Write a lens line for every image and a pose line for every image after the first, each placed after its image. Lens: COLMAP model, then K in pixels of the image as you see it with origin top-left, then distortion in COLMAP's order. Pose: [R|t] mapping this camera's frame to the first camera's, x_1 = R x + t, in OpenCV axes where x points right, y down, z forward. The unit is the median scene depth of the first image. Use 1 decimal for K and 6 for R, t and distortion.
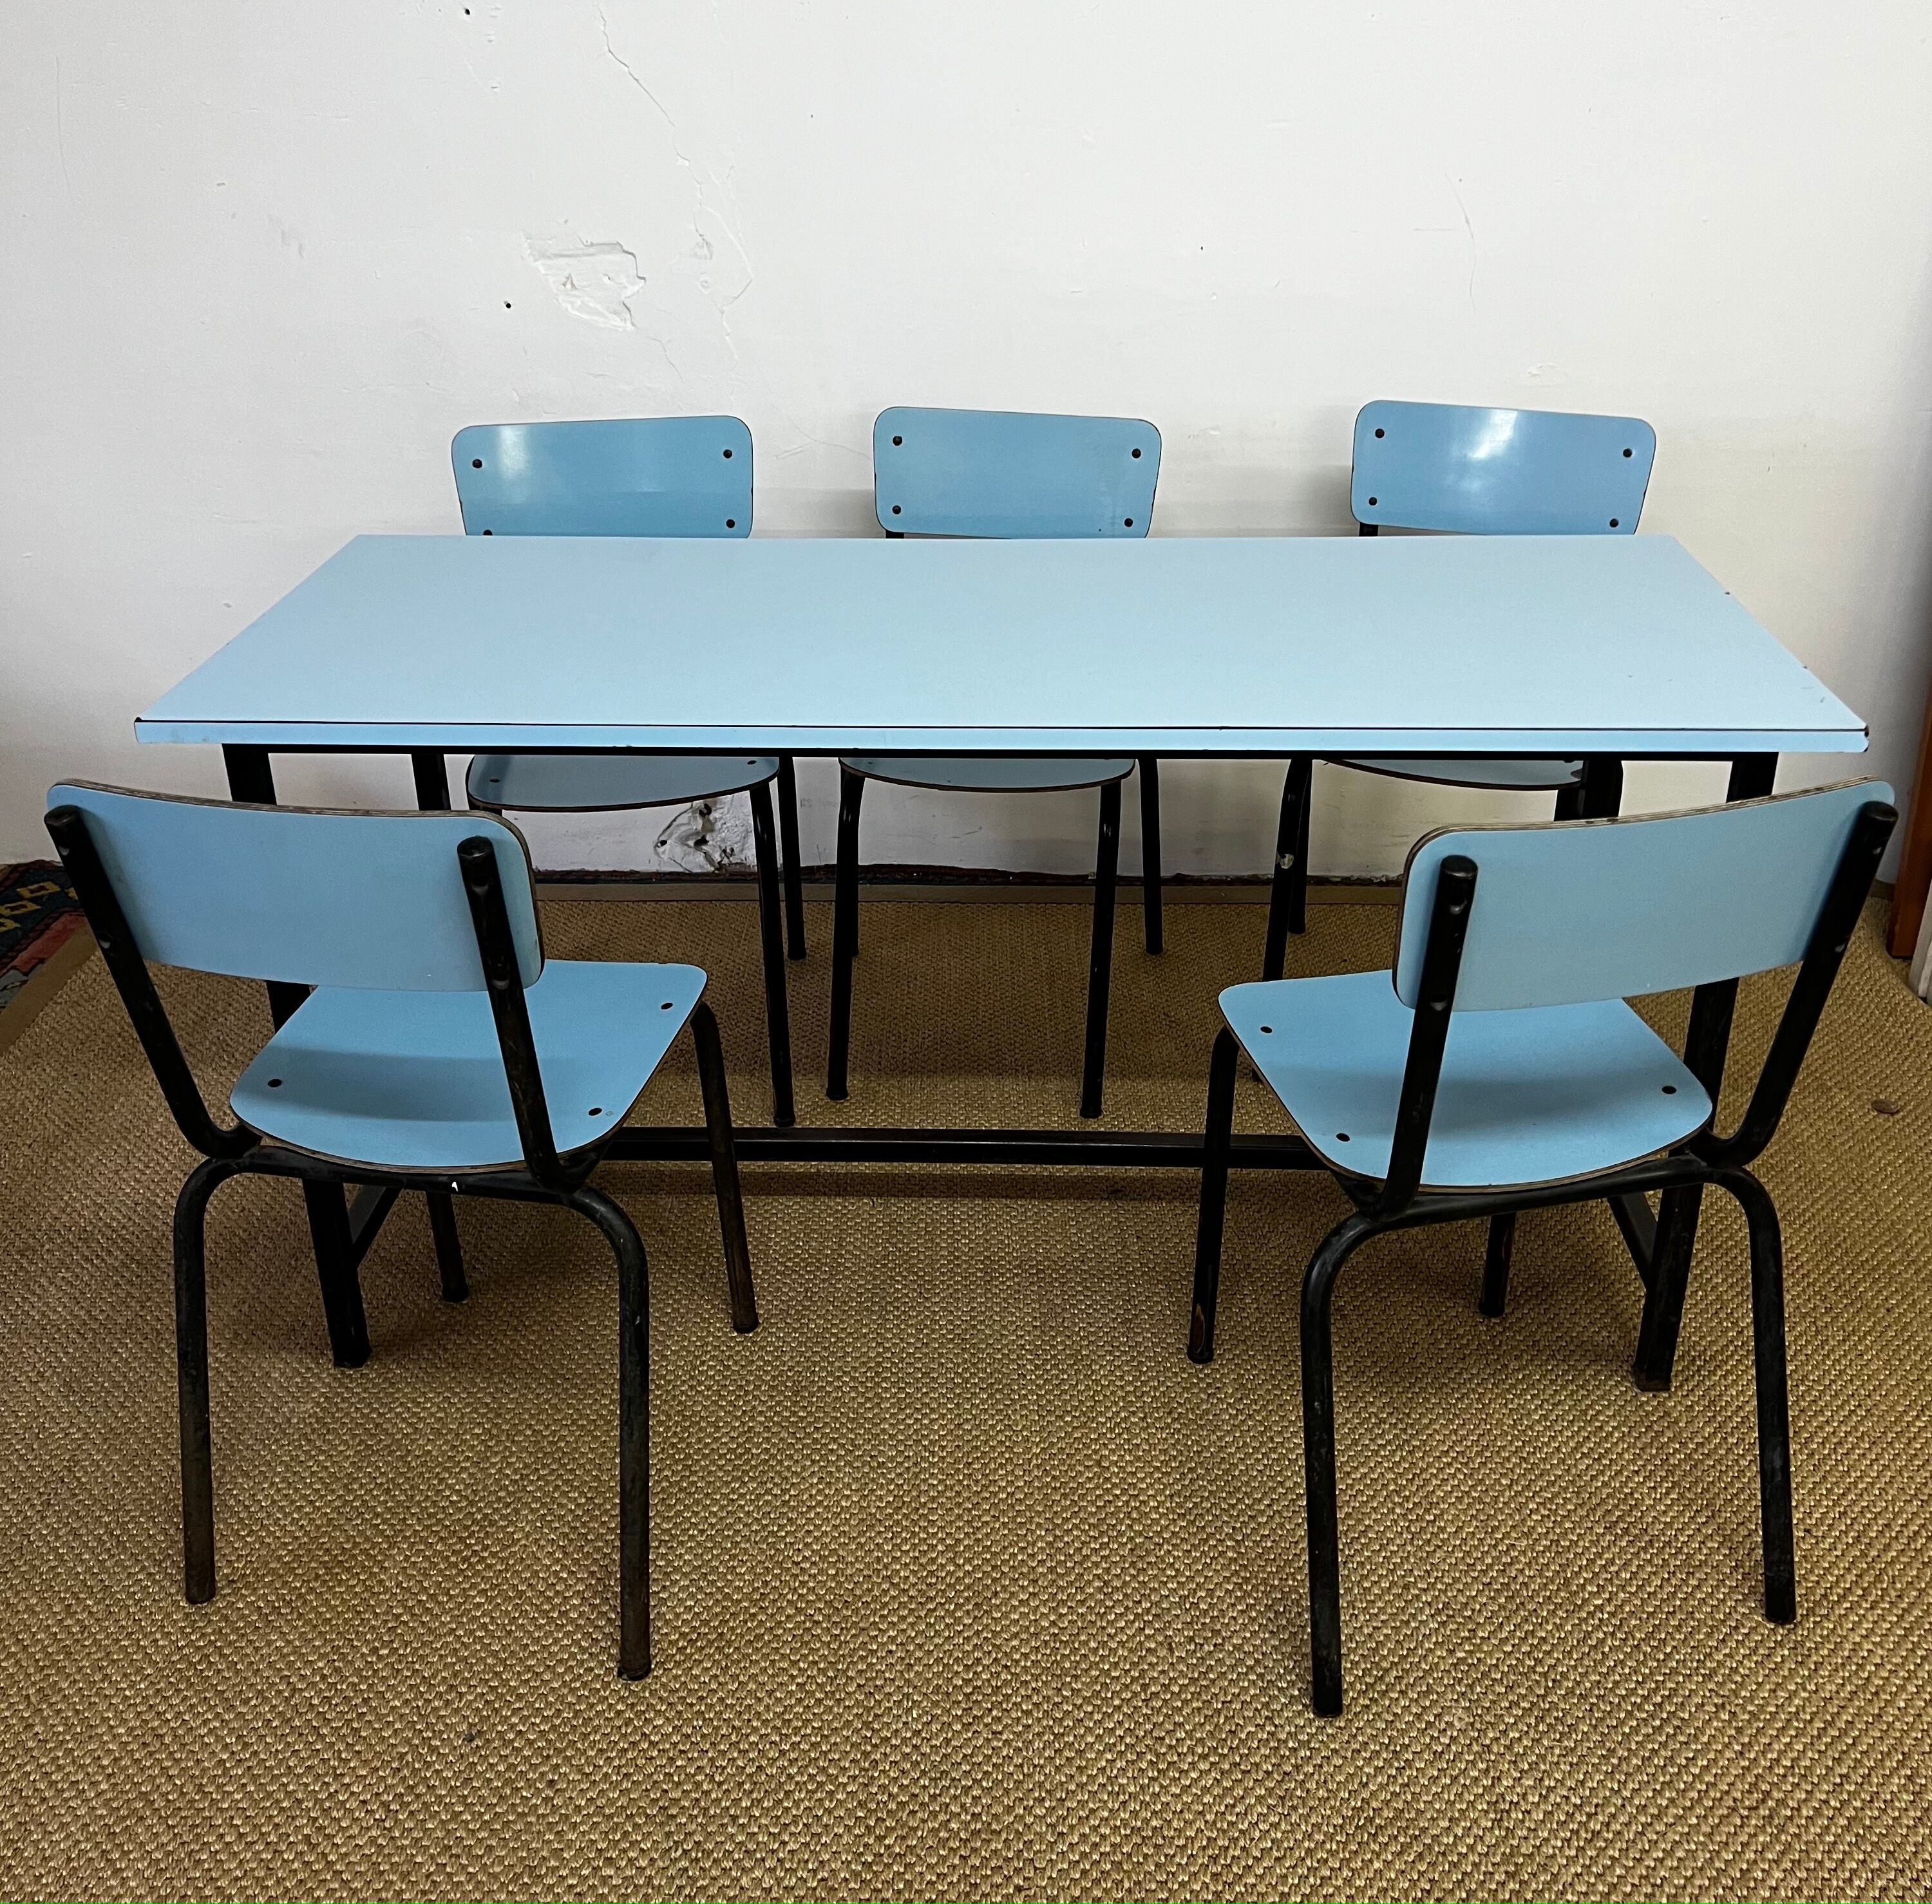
lens RADIAL K [[1920.4, 0, 960.2], [0, 1920.4, 862.0], [0, 0, 1]] dist [0.009719, 0.006559]
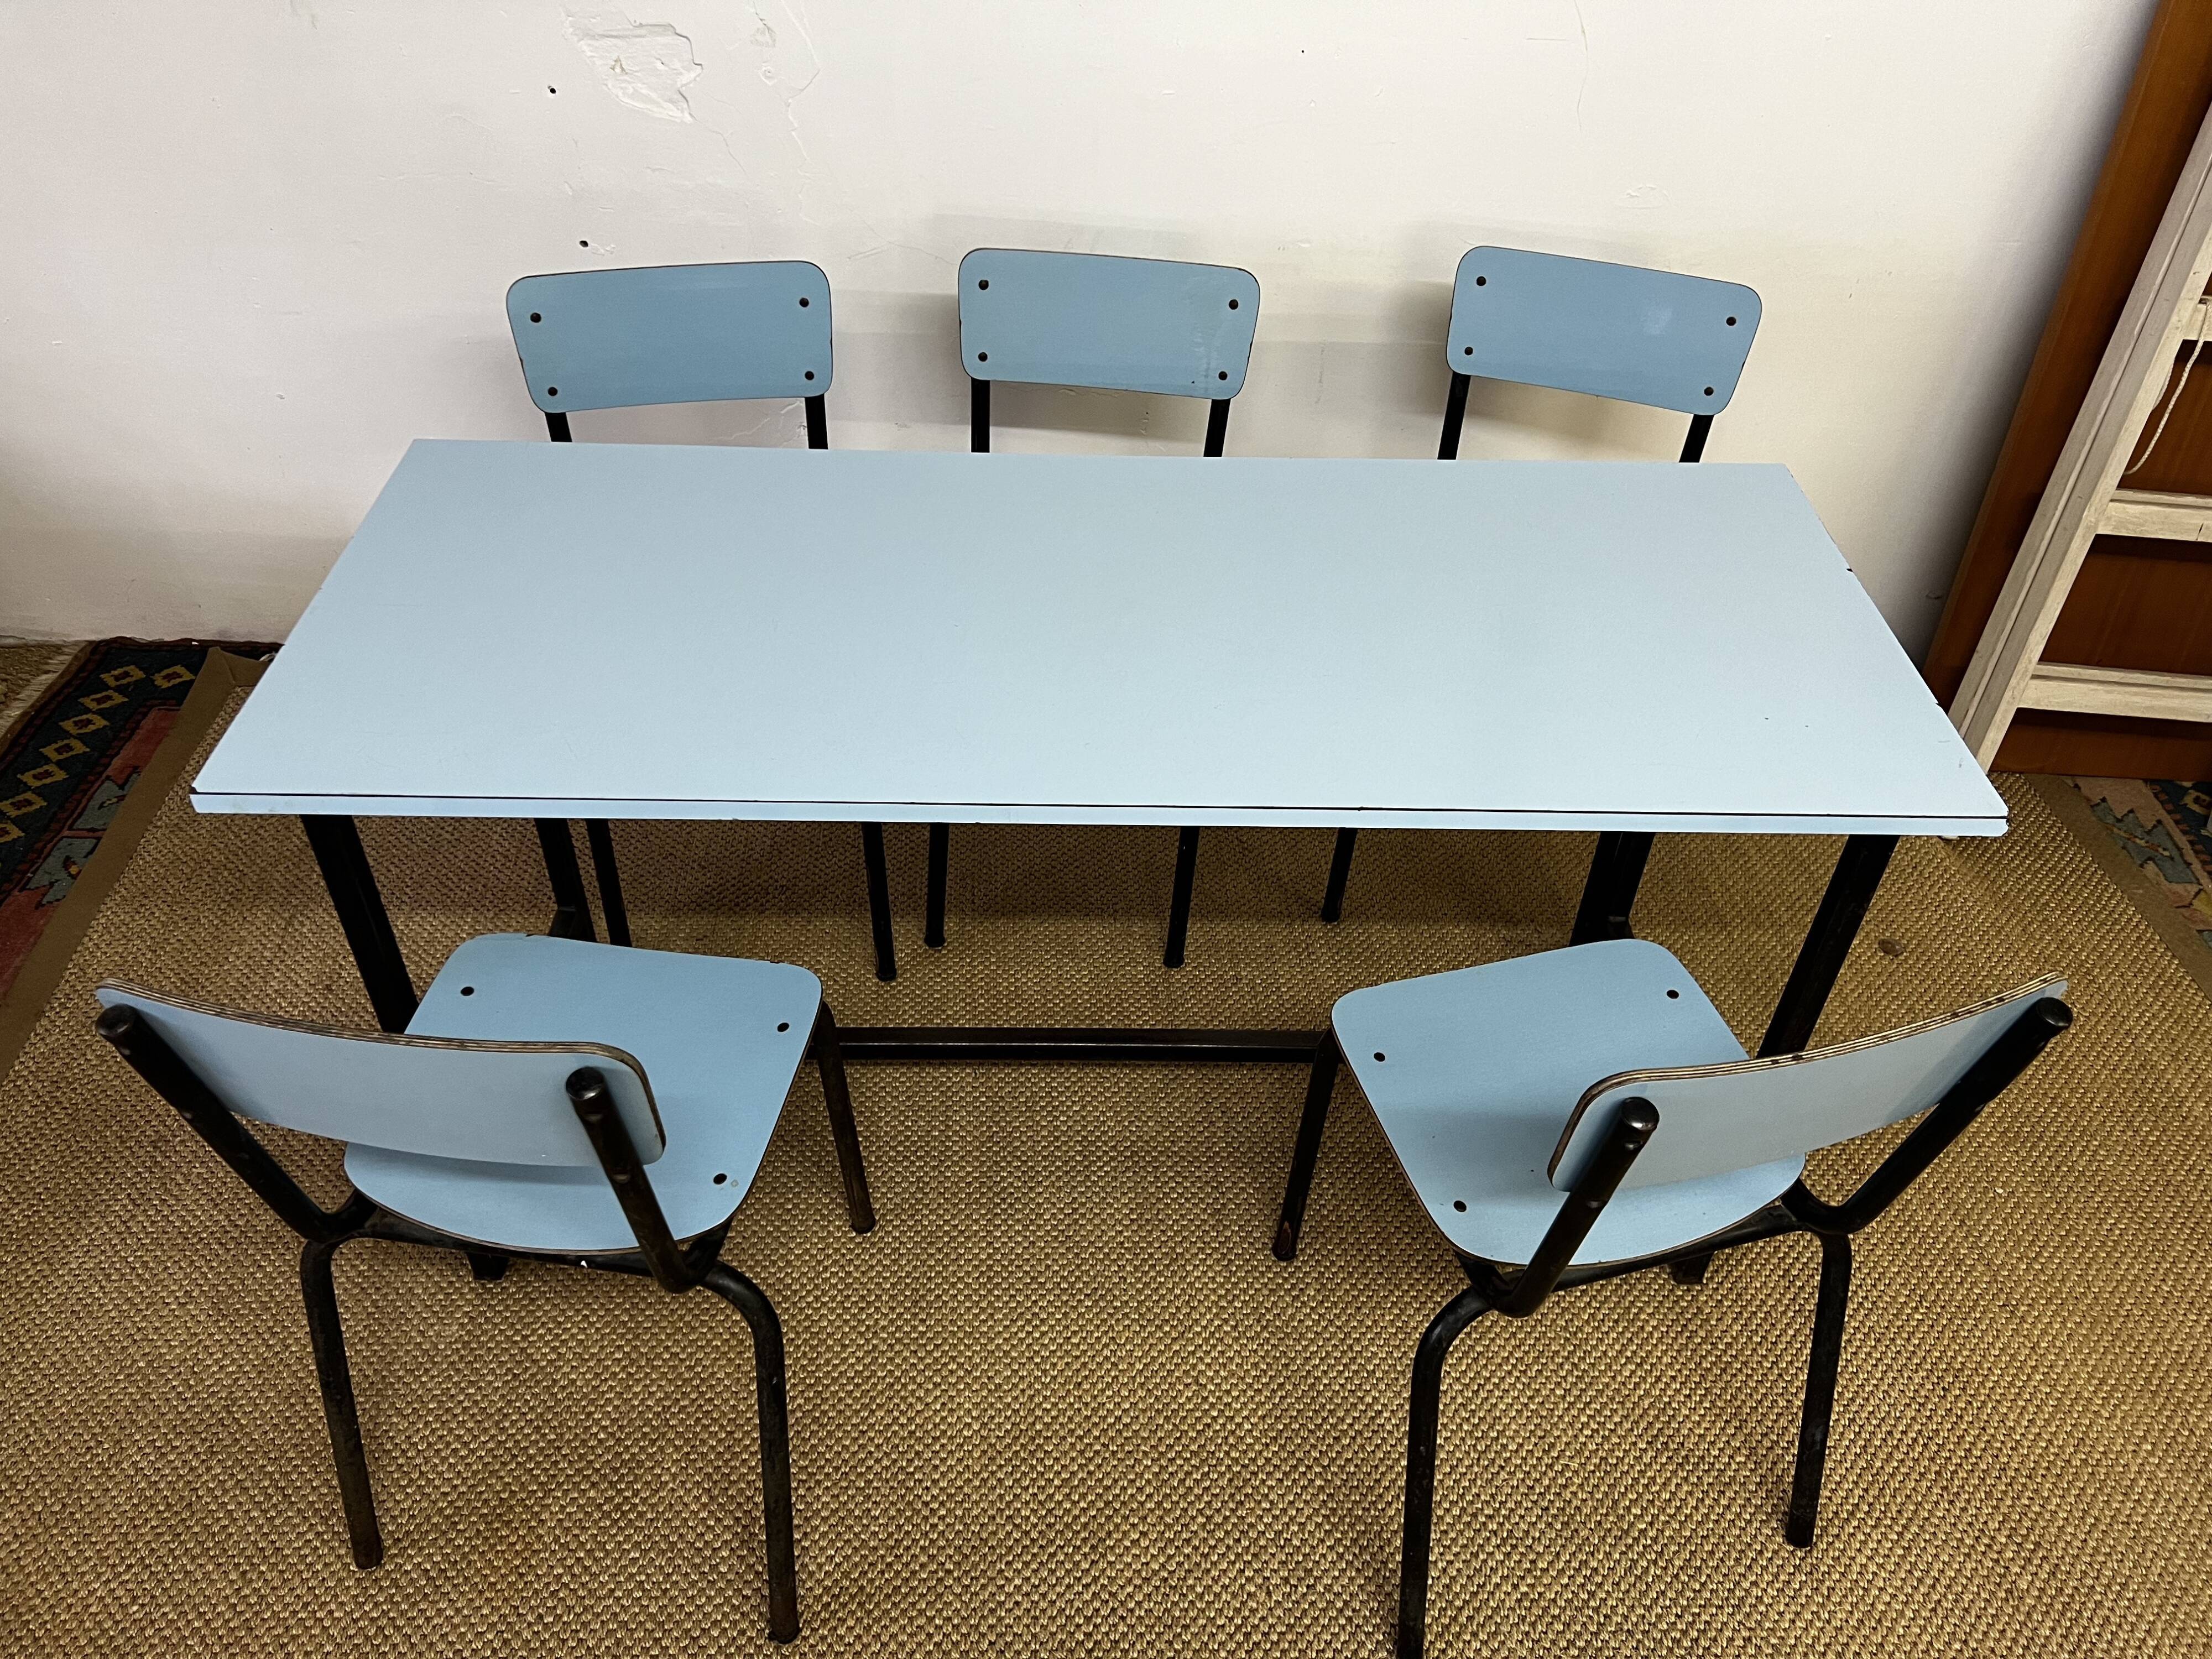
lens RADIAL K [[1639.2, 0, 1106.0], [0, 1639.2, 829.5], [0, 0, 1]] dist [0.017378, -0.011817]
pose [[0.997596, -0.009093, 0.068695, -0.042868], [-0.010083, 0.961753, 0.273734, -0.256180], [-0.068556, -0.273769, 0.959349, 0.196469]]
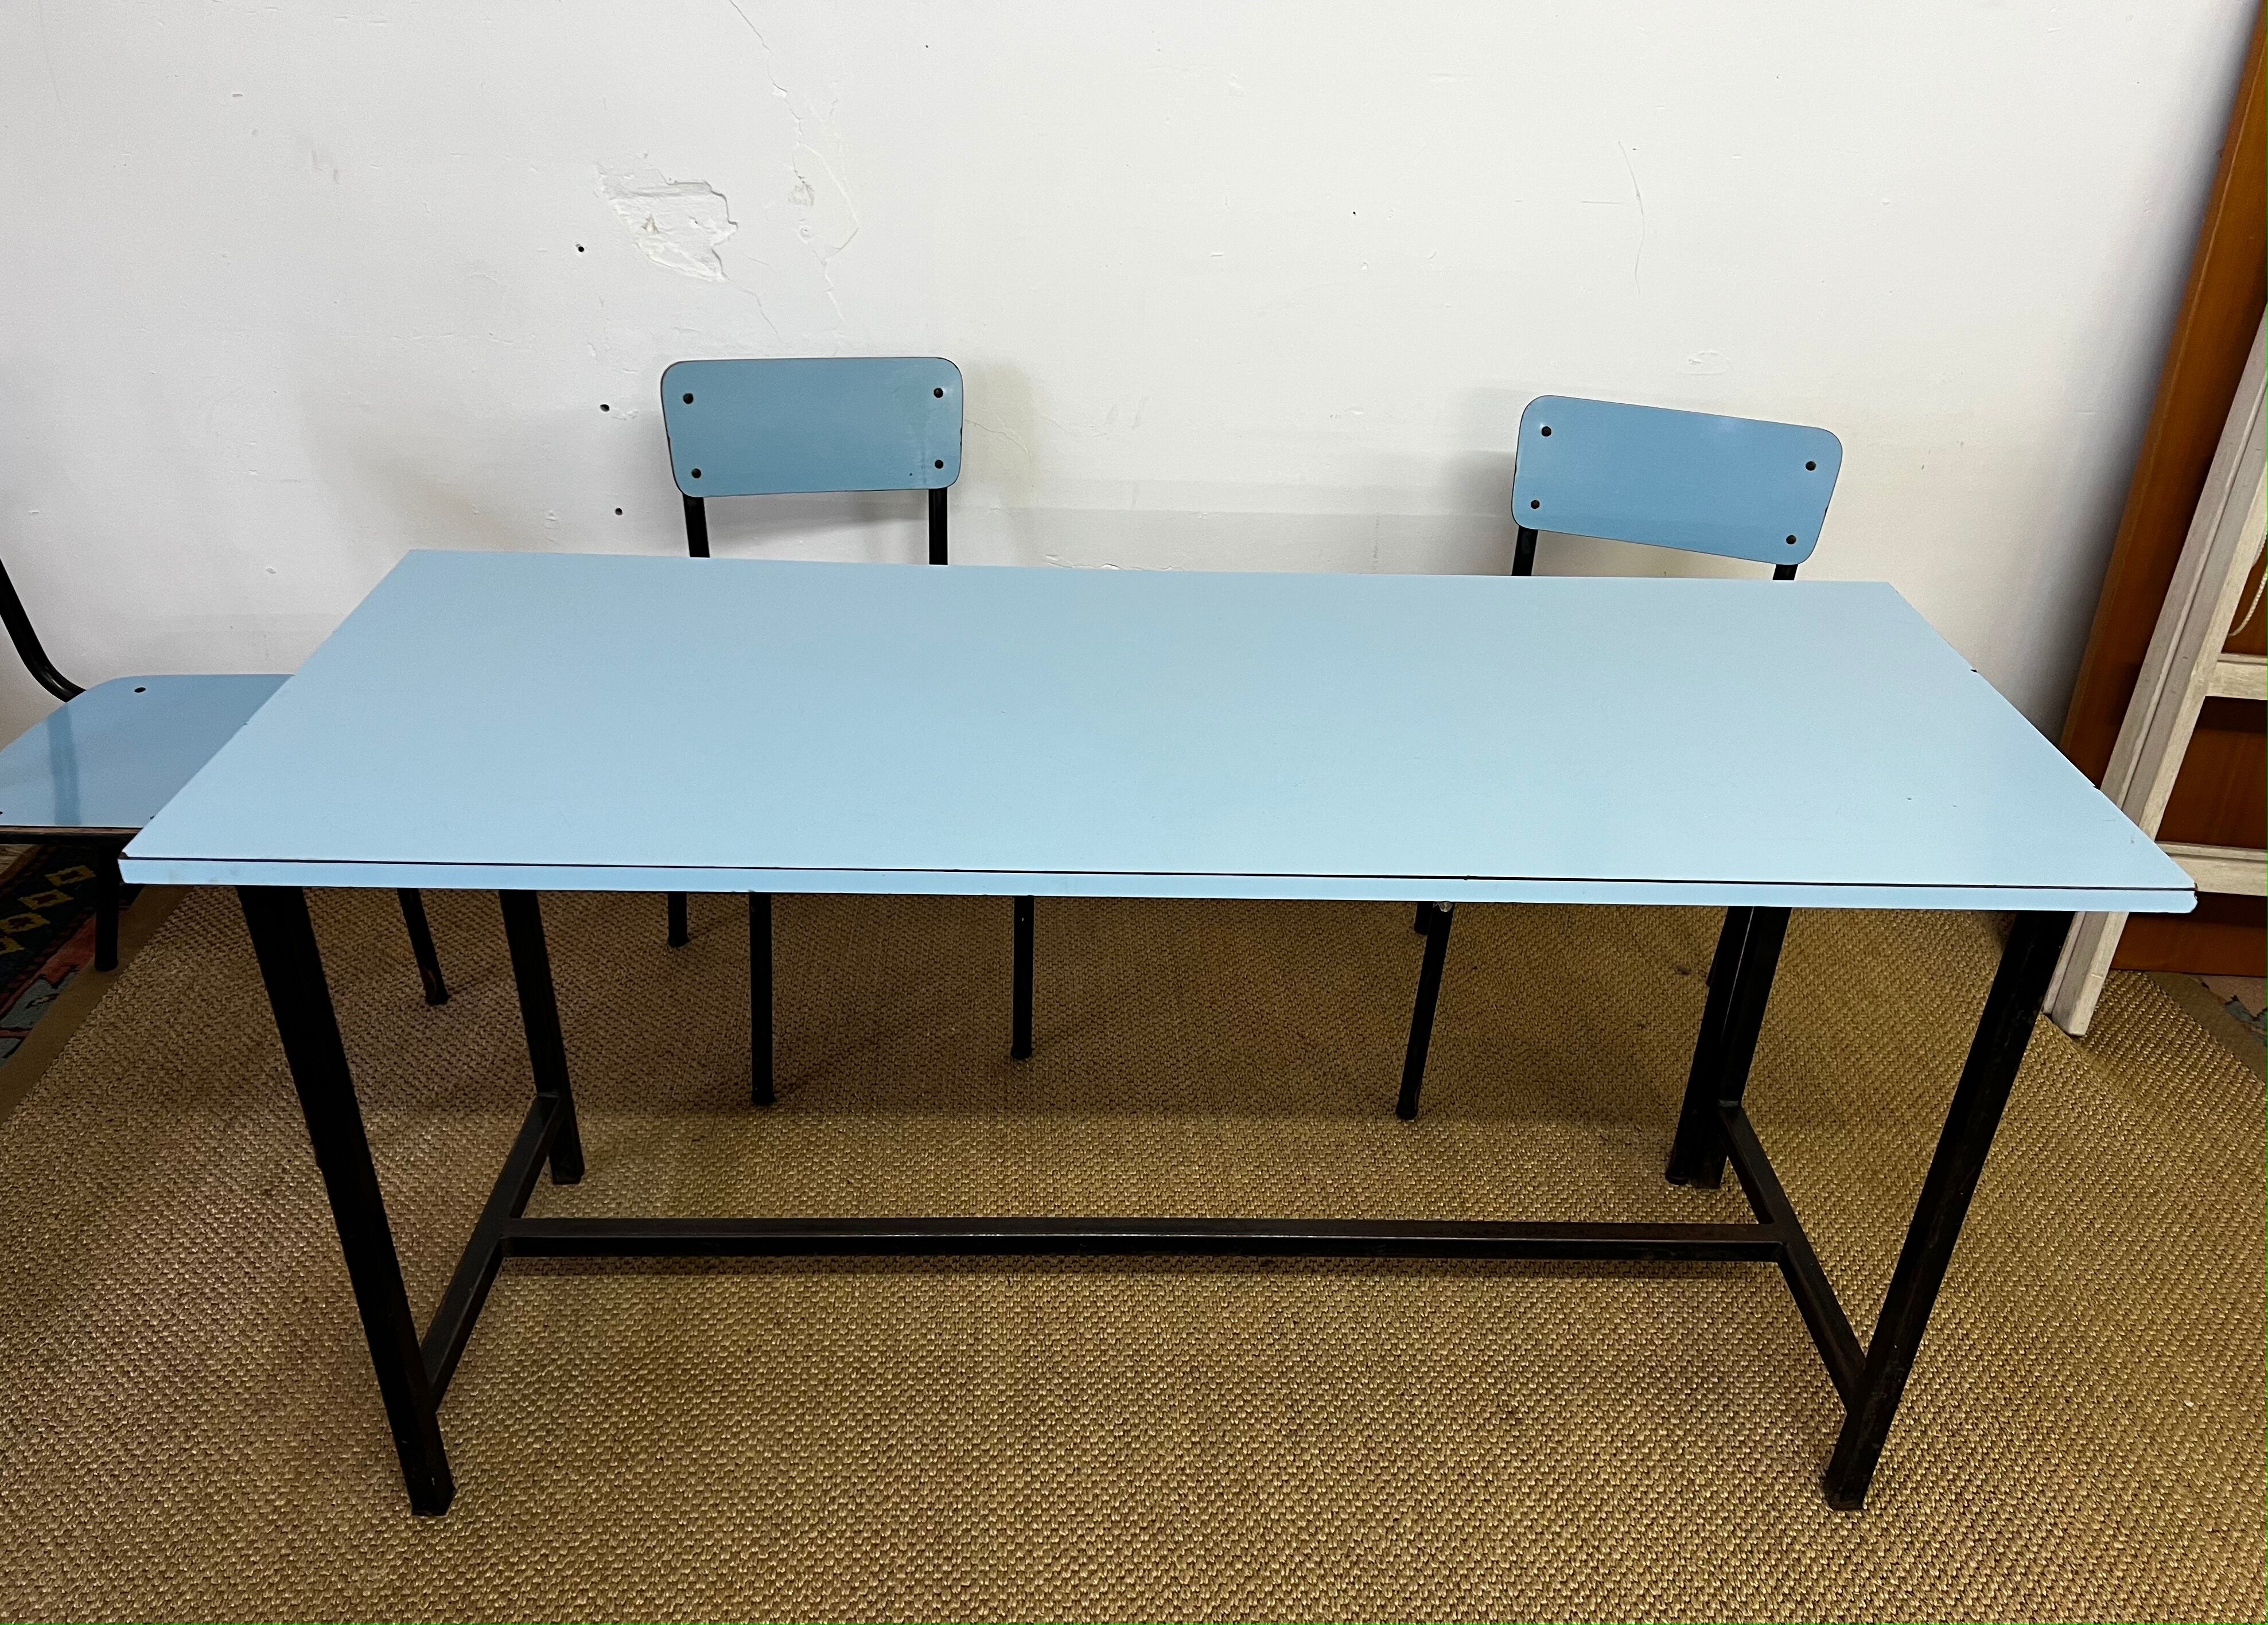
lens RADIAL K [[1722.7, 0, 1157.0], [0, 1722.7, 869.8], [0, 0, 1]] dist [0.005129, -0.000876]
pose [[0.996048, 0.001603, 0.088807, -0.060608], [-0.010842, 0.994555, 0.103645, -0.135834], [-0.088158, -0.104198, 0.990642, 0.236492]]
